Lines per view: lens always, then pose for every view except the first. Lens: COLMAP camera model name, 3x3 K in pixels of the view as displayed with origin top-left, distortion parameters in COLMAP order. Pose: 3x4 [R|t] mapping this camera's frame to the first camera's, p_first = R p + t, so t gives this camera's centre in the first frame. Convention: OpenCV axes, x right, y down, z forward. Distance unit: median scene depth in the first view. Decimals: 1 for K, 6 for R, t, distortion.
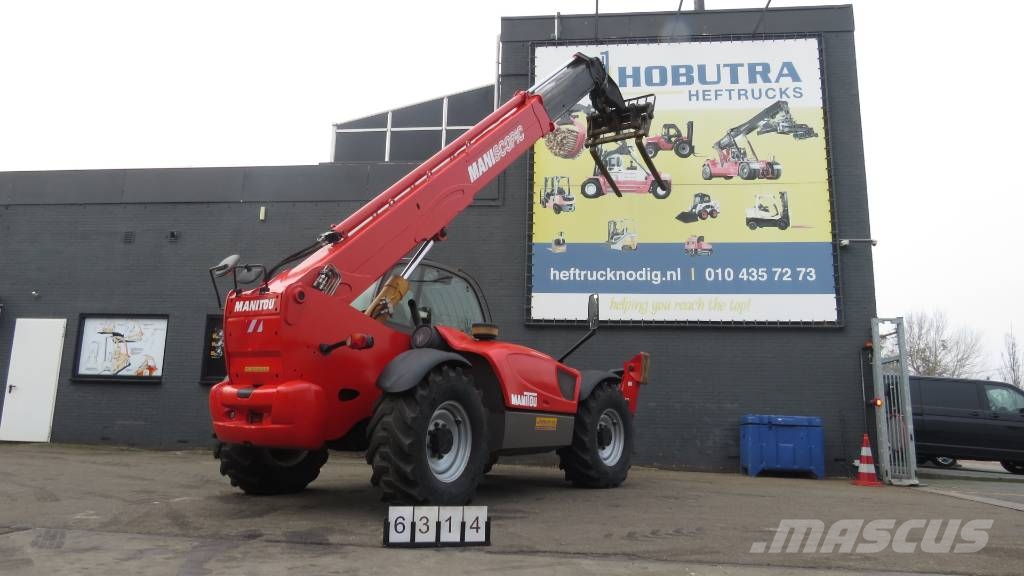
lens RADIAL K [[721.5, 0, 516.7], [0, 721.5, 290.6], [0, 0, 1]] dist [-0.029379, 0.003042]
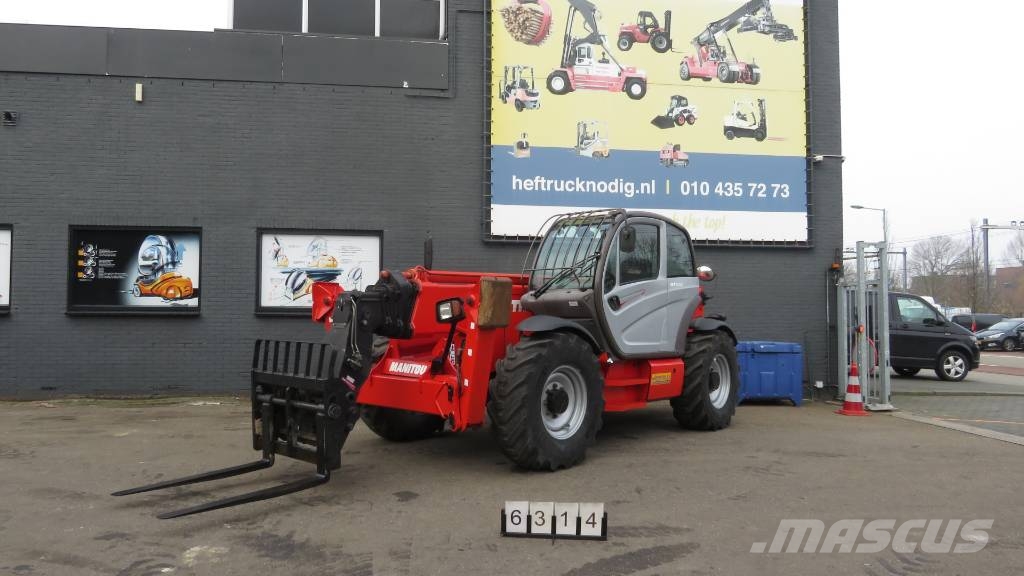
lens RADIAL K [[721.5, 0, 510.0], [0, 721.5, 294.4], [0, 0, 1]] dist [-0.029379, 0.003042]
pose [[0.970942, -0.013561, 0.238930, -0.163934], [-0.026193, 0.986373, 0.162423, -0.030936], [-0.237876, -0.163962, 0.957356, 0.151747]]
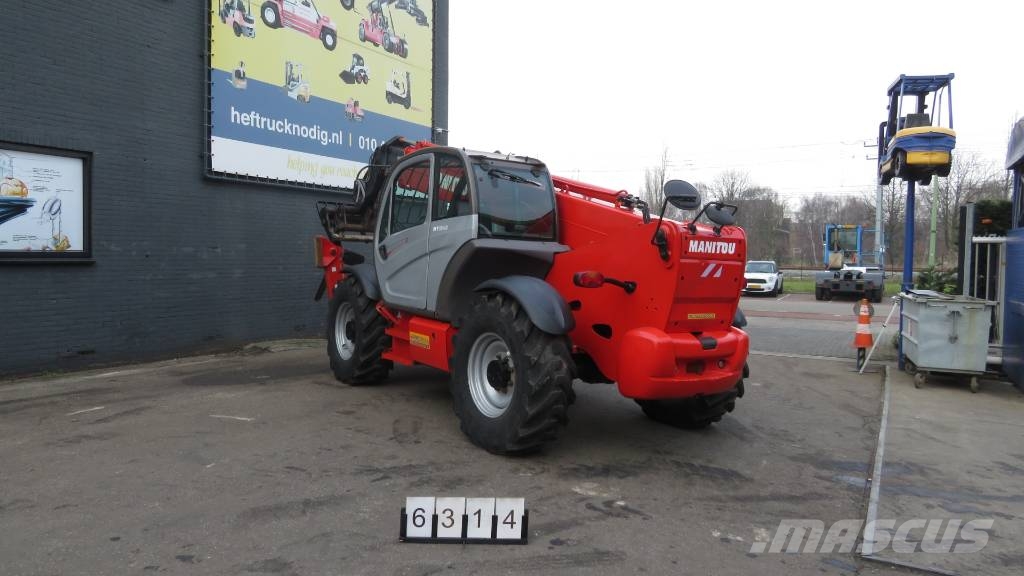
lens RADIAL K [[721.5, 0, 506.4], [0, 721.5, 288.5], [0, 0, 1]] dist [-0.029379, 0.003042]
pose [[0.390753, -0.062091, 0.918399, -0.562741], [-0.179015, 0.973547, 0.141986, -0.002947], [-0.902921, -0.219888, 0.369301, 0.399221]]
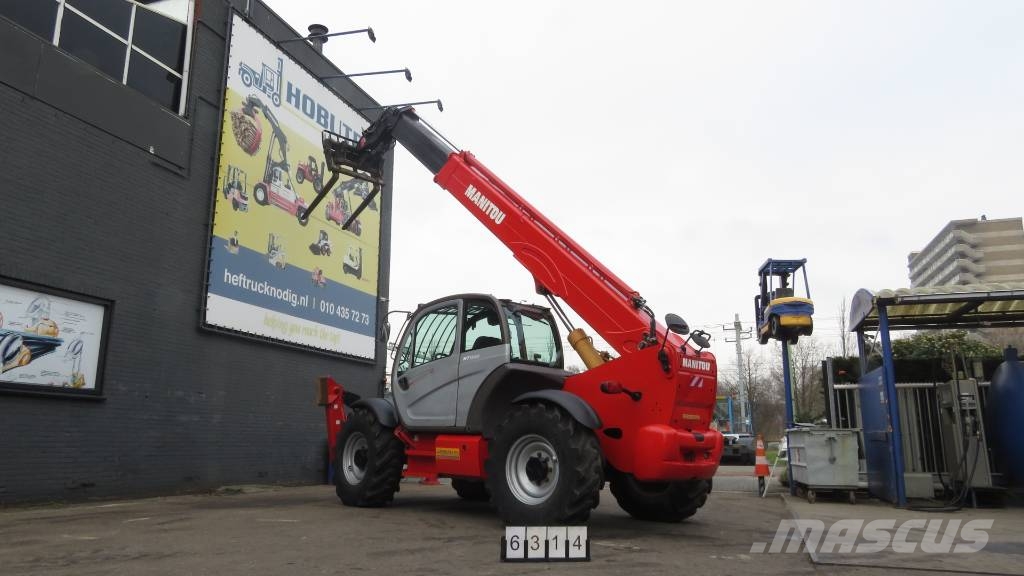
lens RADIAL K [[721.5, 0, 507.9], [0, 721.5, 288.0], [0, 0, 1]] dist [-0.029379, 0.003042]
pose [[0.223918, 0.179362, 0.957961, -0.717597], [-0.180973, 0.973477, -0.139966, 0.052914], [-0.957659, -0.142024, 0.250438, 0.441238]]
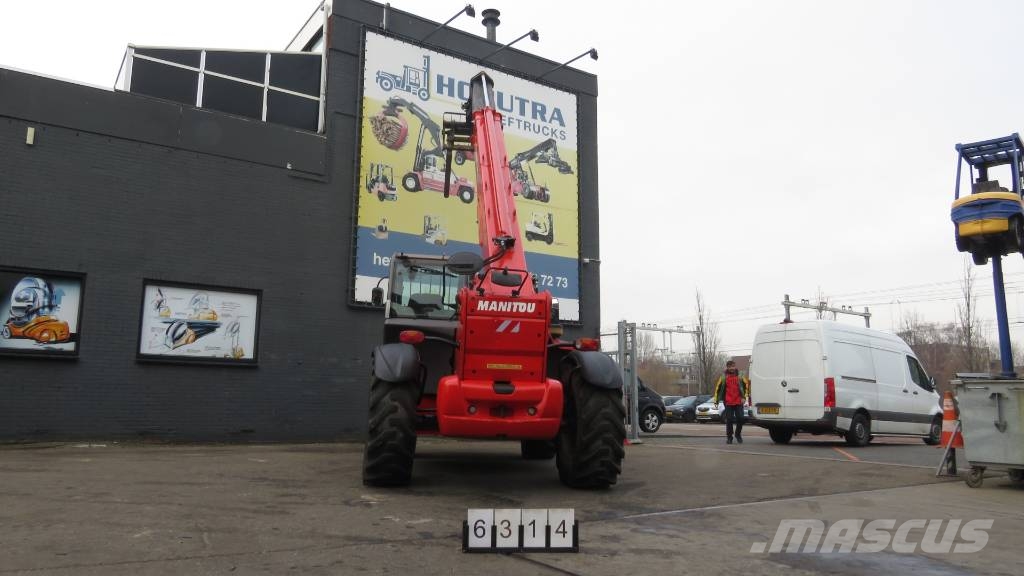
lens RADIAL K [[721.5, 0, 510.3], [0, 721.5, 288.8], [0, 0, 1]] dist [-0.029379, 0.003042]
pose [[0.765694, 0.084353, 0.637649, -0.458428], [-0.111508, 0.993760, 0.002438, -0.004018], [-0.633465, -0.072970, 0.770323, 0.074415]]
